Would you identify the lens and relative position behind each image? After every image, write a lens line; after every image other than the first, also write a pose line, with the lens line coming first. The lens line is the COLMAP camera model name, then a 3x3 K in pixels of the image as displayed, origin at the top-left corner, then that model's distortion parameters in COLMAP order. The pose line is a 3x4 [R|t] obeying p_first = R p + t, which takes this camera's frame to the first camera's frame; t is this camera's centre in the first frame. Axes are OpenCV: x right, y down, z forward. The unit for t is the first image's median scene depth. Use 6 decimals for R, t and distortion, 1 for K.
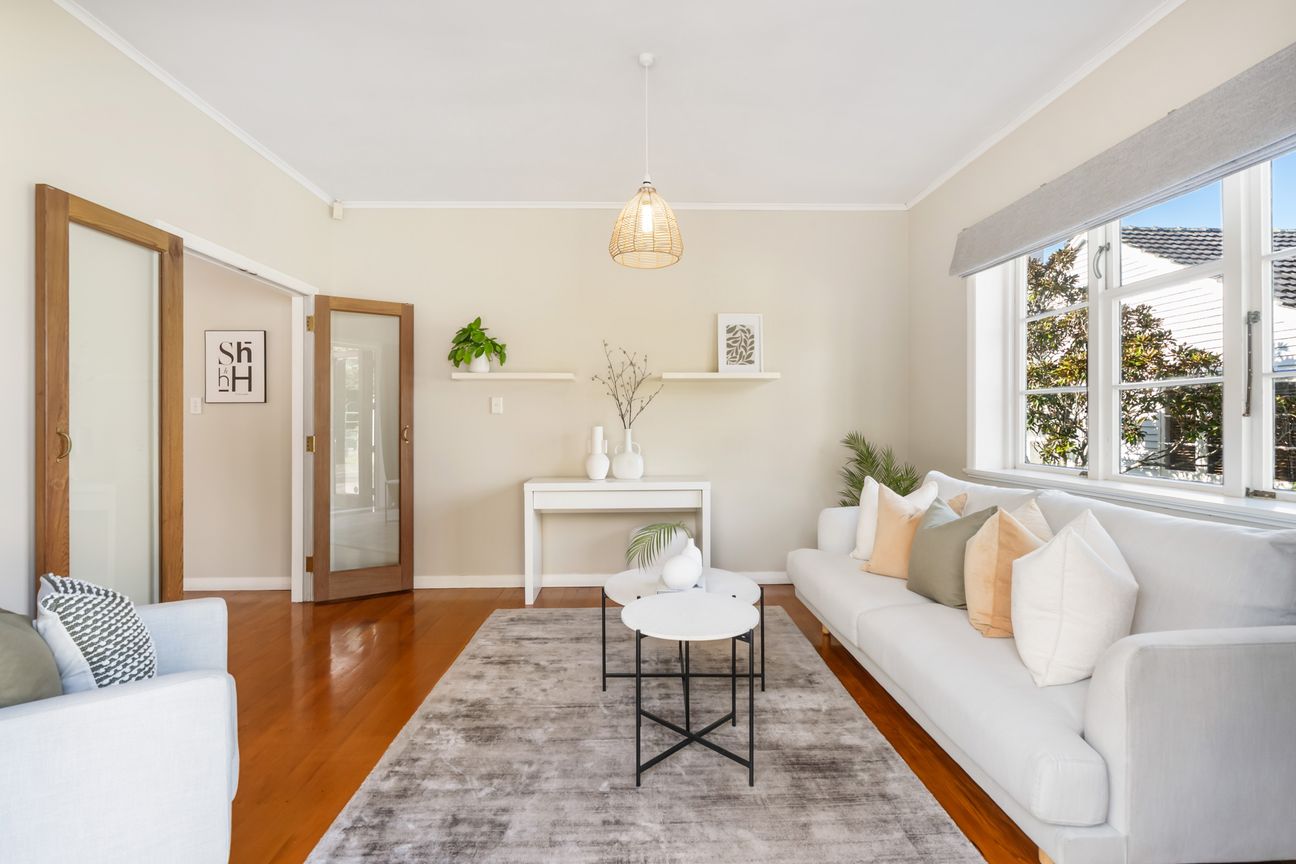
lens RADIAL K [[597.9, 0, 646.4], [0, 597.9, 426.7], [0, 0, 1]] dist [0.000380, 0.000219]
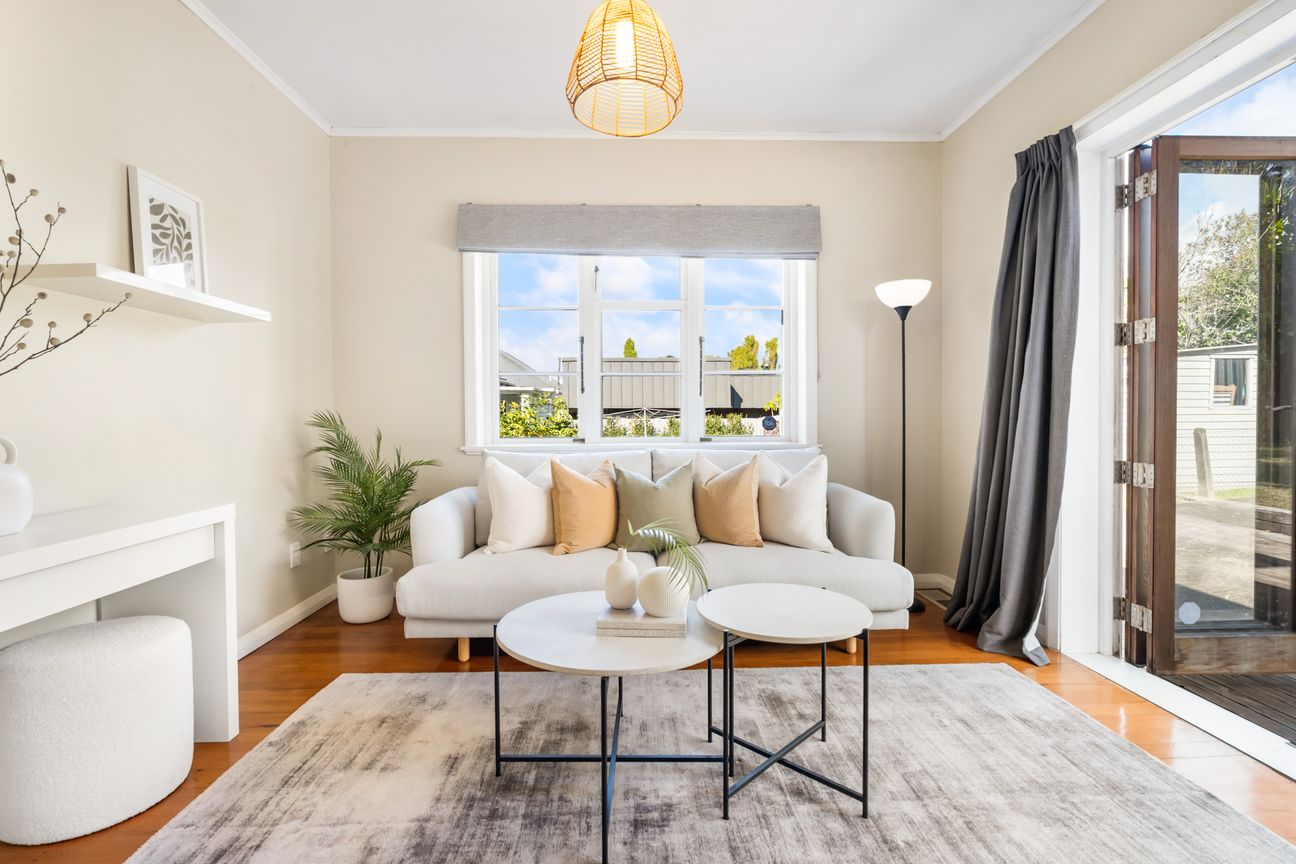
lens RADIAL K [[597.9, 0, 646.4], [0, 597.9, 426.7], [0, 0, 1]] dist [0.000380, 0.000219]
pose [[-0.008956, -0.016505, 0.999824, -0.374280], [0.015679, 0.999739, 0.016644, 0.020875], [-0.999837, 0.015825, -0.008694, 0.592471]]
